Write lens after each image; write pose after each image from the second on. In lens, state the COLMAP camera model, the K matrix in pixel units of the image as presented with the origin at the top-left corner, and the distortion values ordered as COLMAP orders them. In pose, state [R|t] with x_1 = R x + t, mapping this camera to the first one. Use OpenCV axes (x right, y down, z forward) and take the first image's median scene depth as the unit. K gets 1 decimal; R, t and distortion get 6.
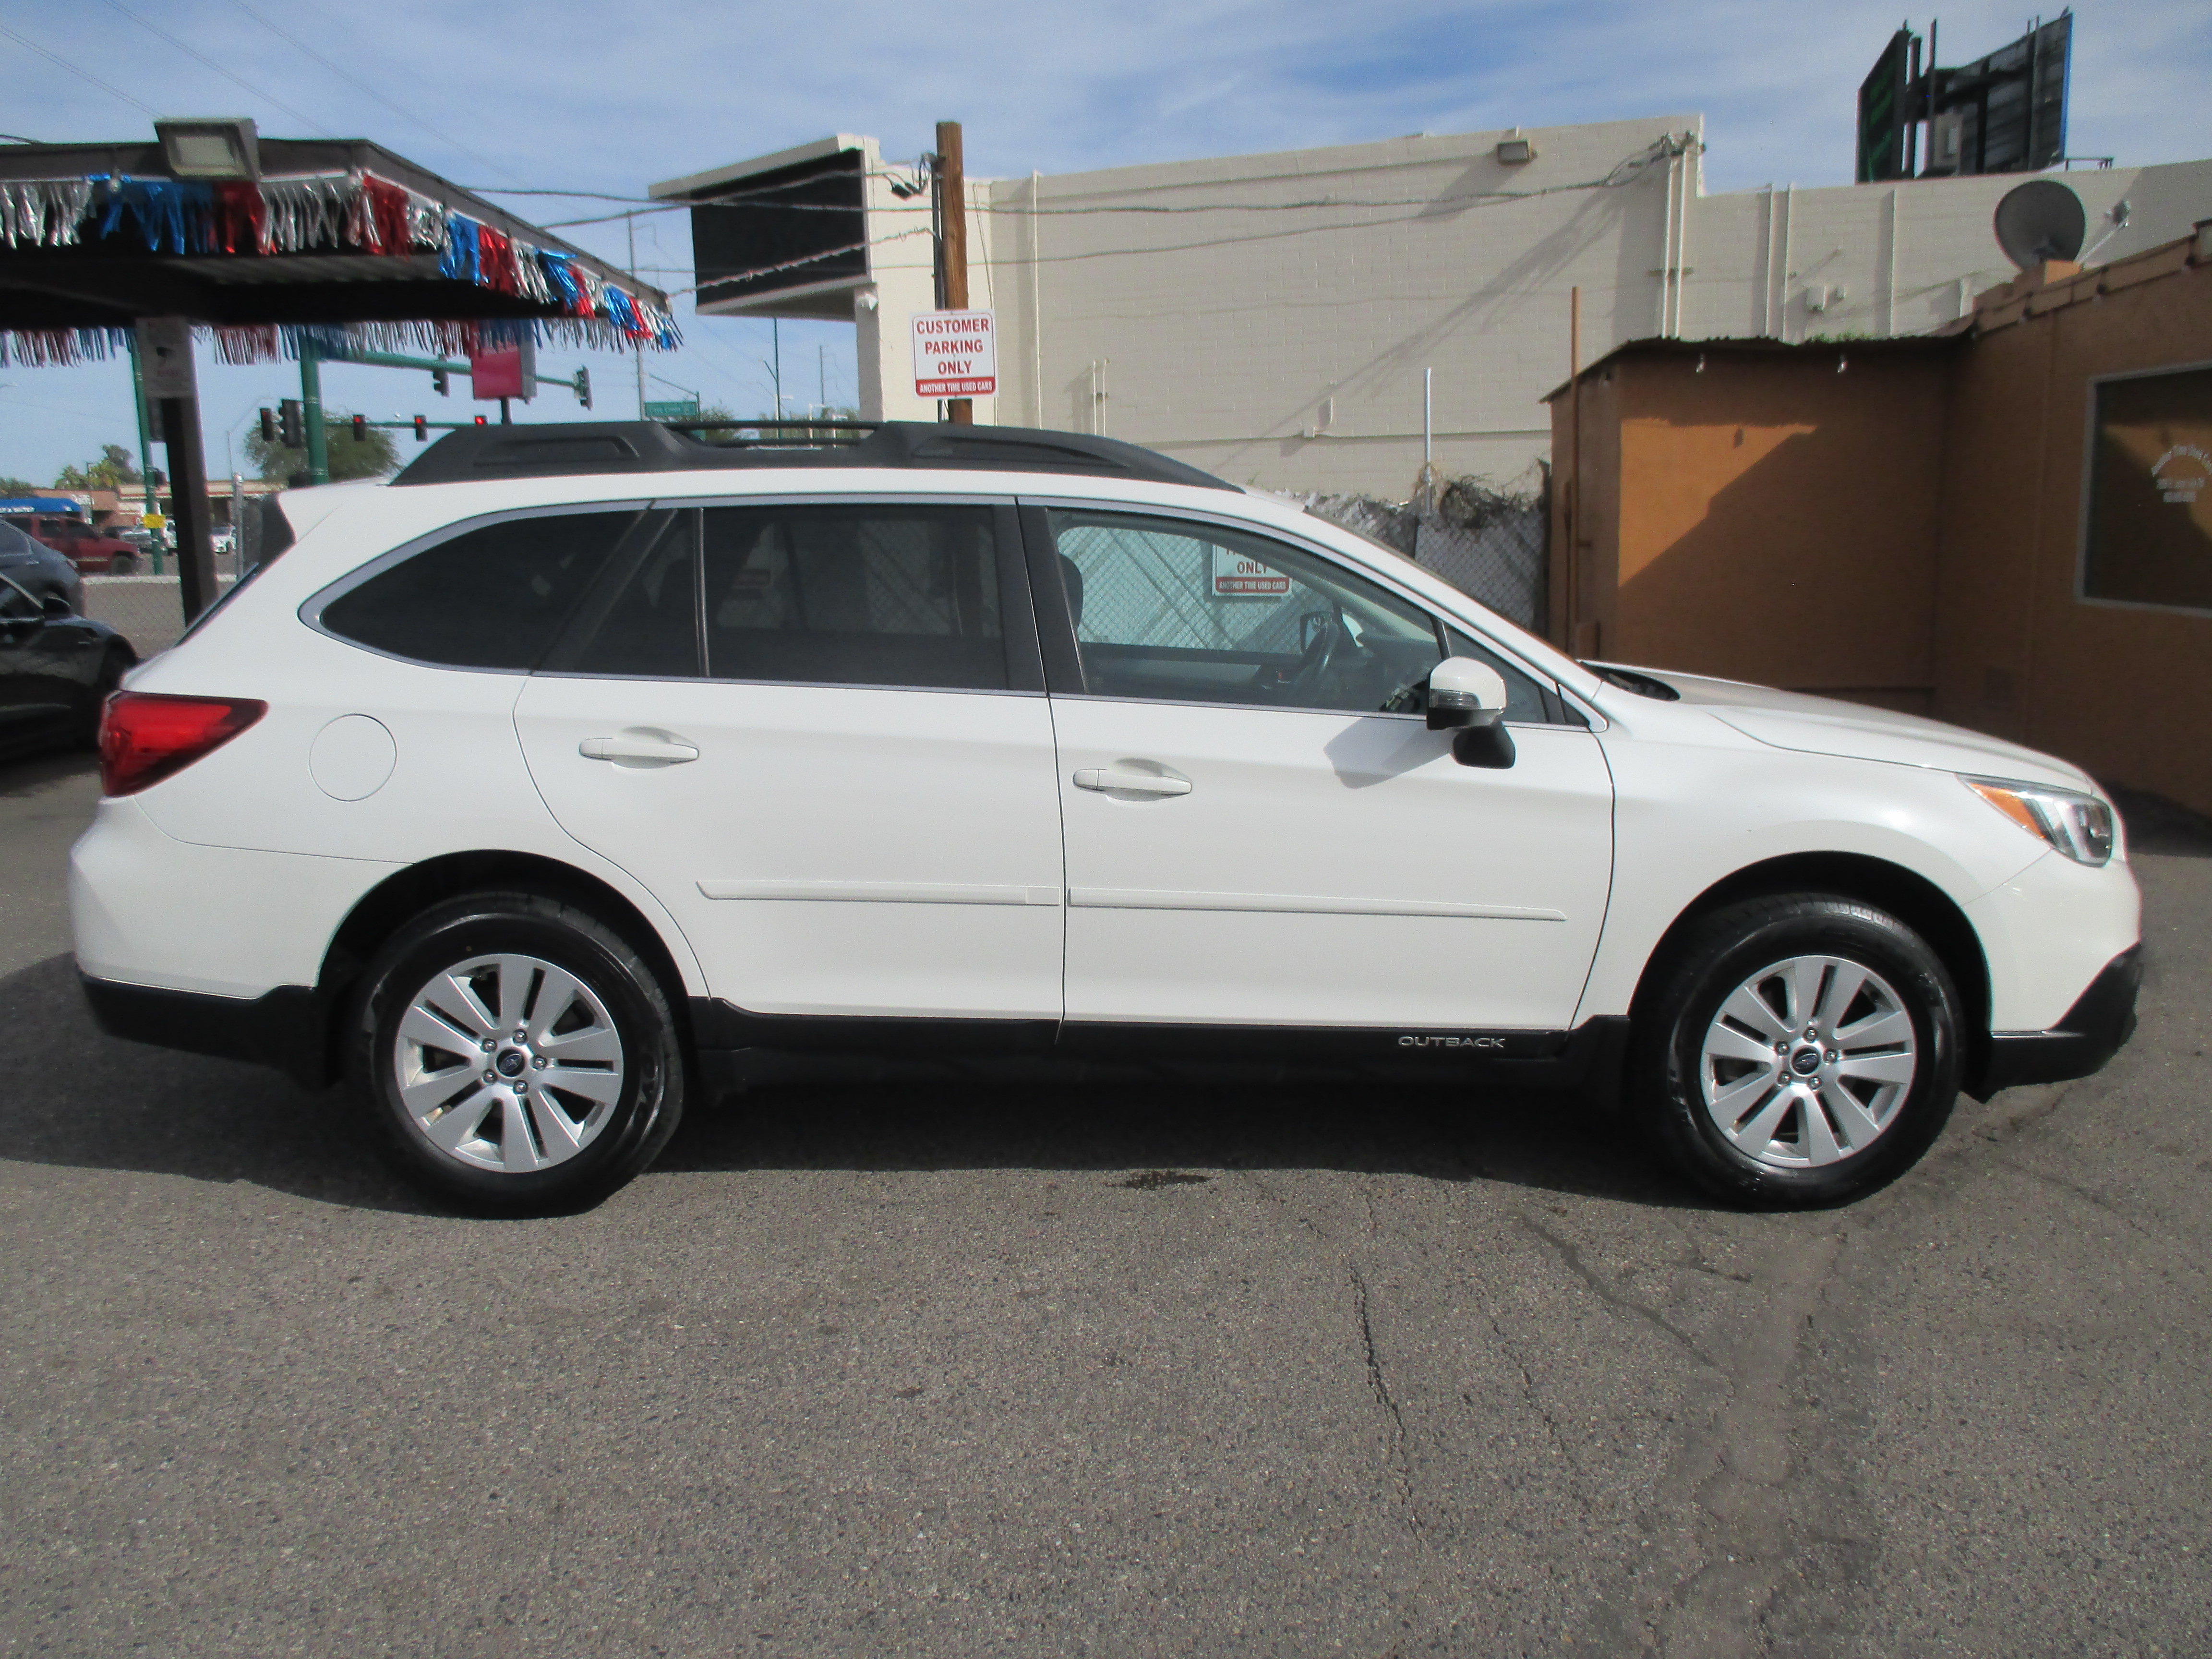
lens RADIAL K [[1840.0, 0, 1106.0], [0, 1840.0, 829.5], [0, 0, 1]] dist [-0.043519, 0.015298]
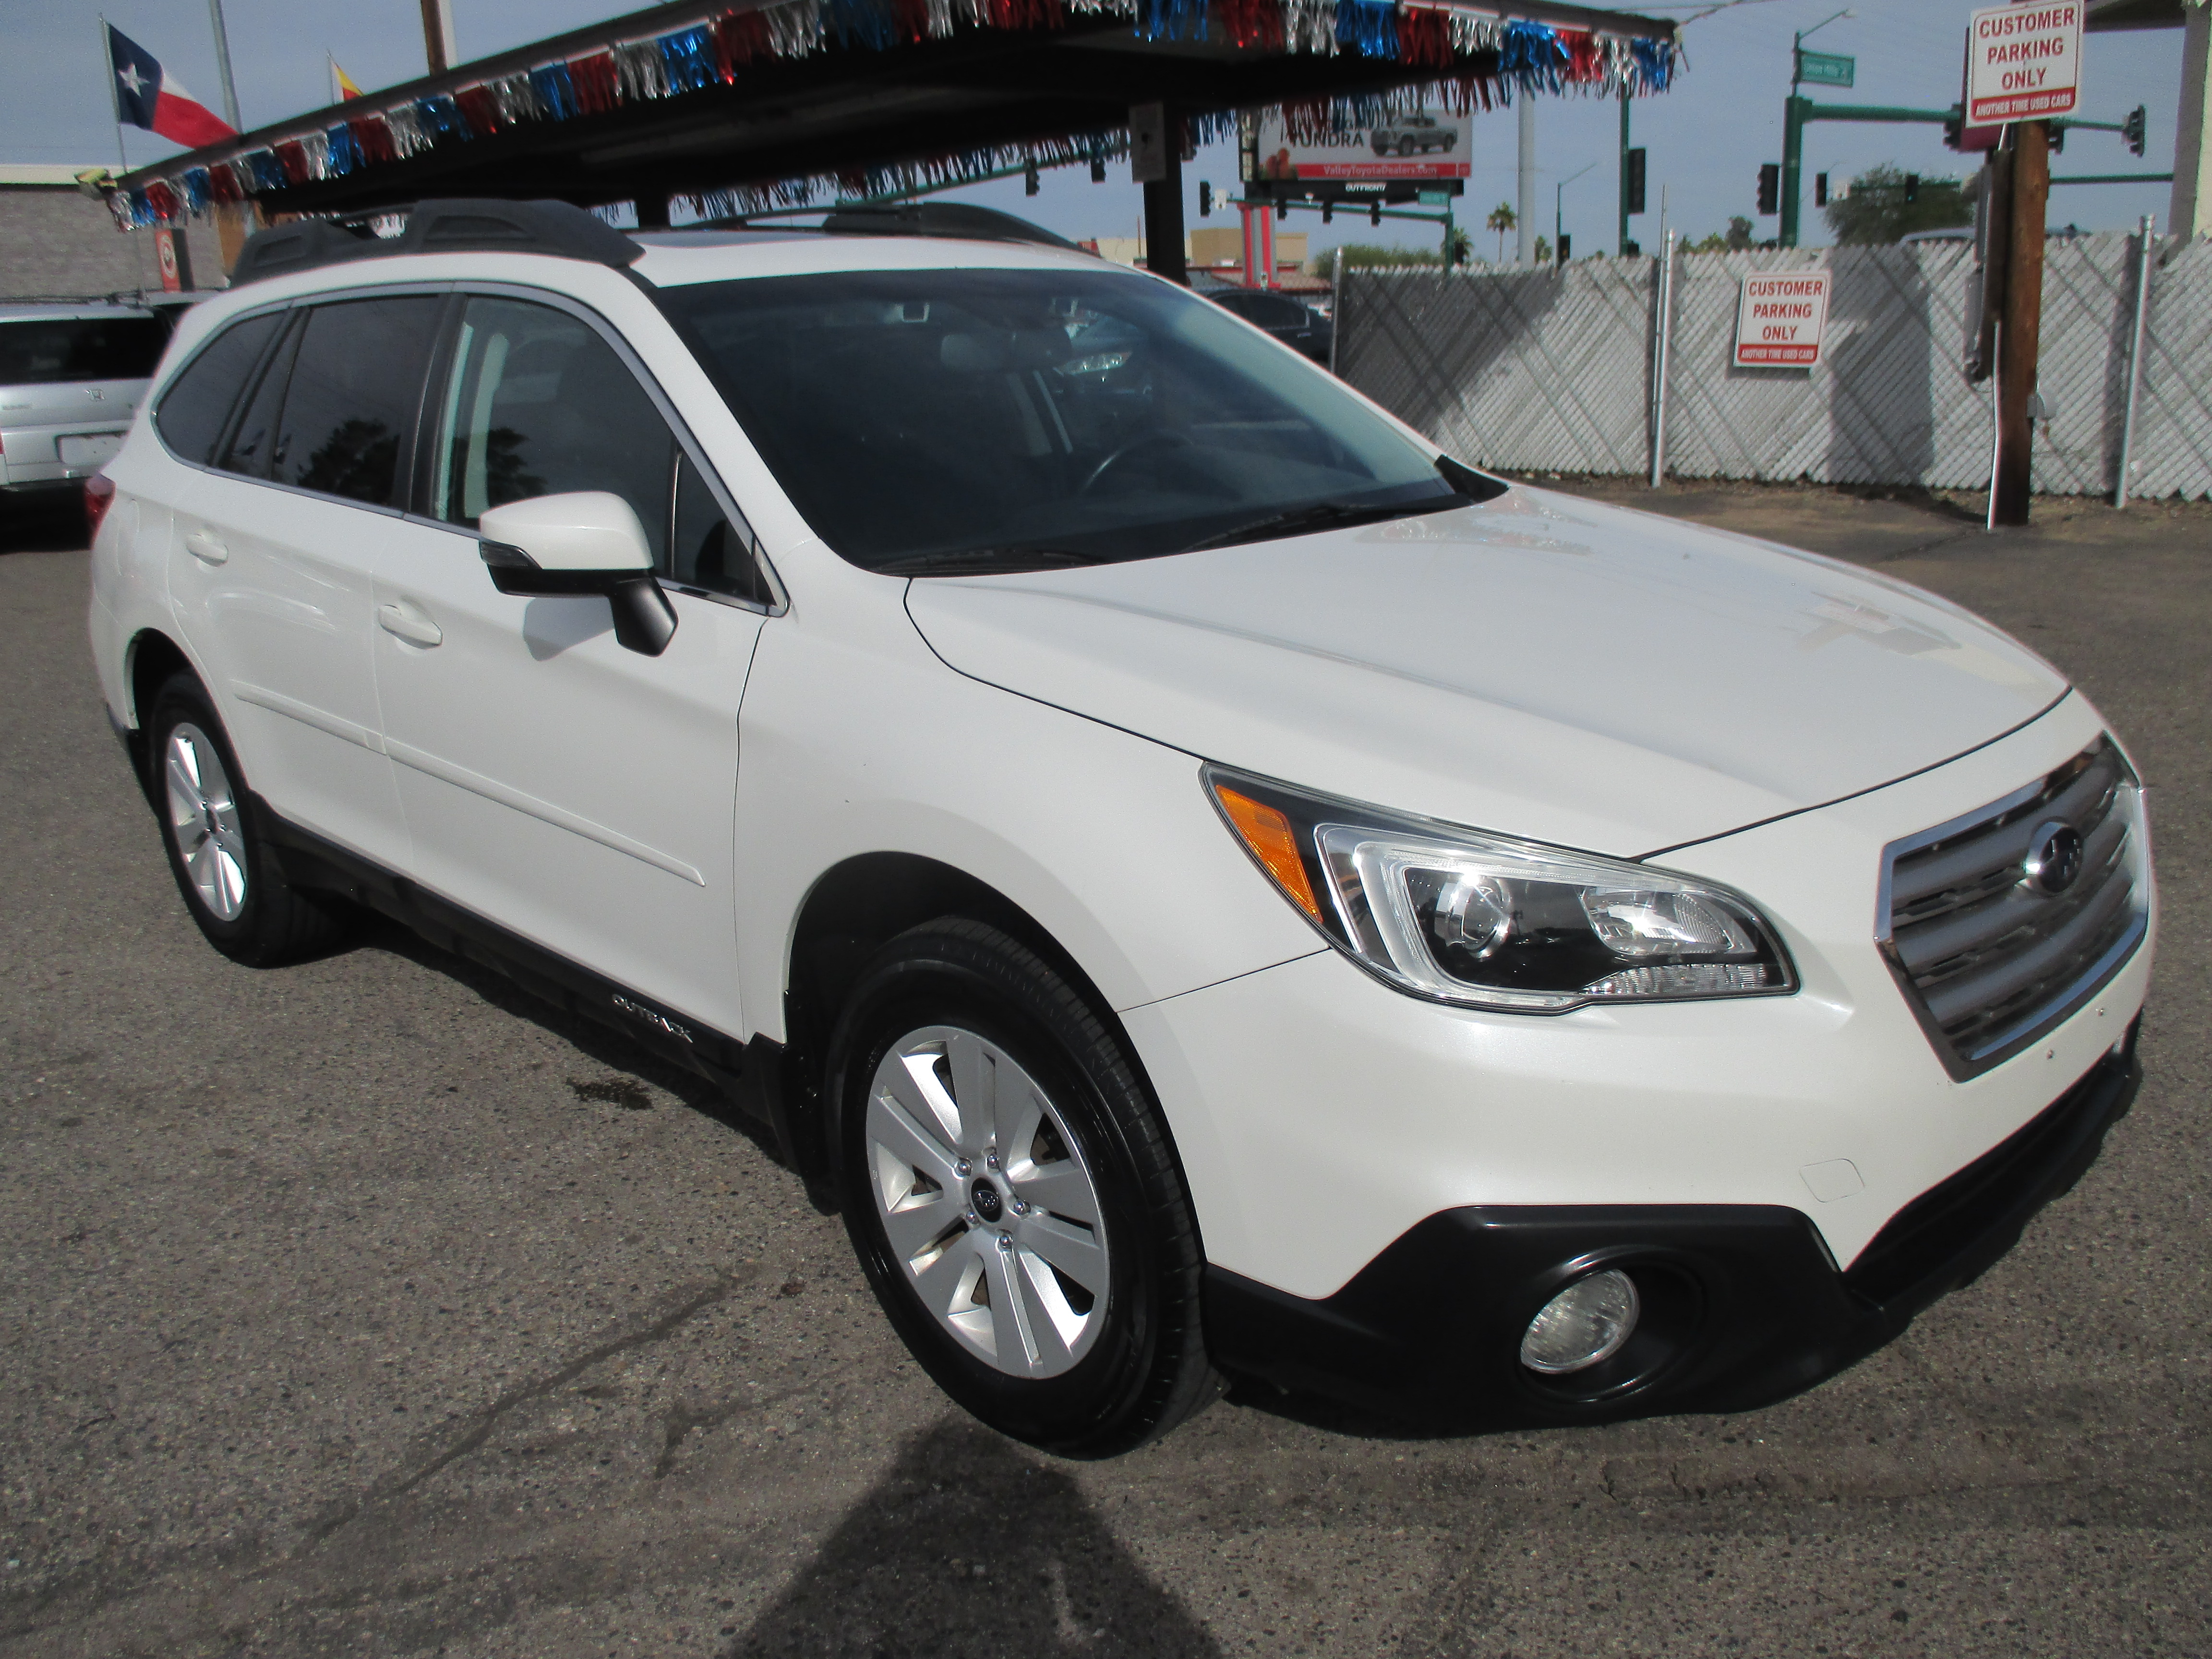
lens RADIAL K [[1840.0, 0, 1106.0], [0, 1840.0, 829.5], [0, 0, 1]] dist [-0.043519, 0.015298]
pose [[0.696702, 0.180196, -0.694360, 0.744338], [-0.095116, 0.982595, 0.159560, -0.084628], [0.711027, -0.045121, 0.701716, 0.565170]]
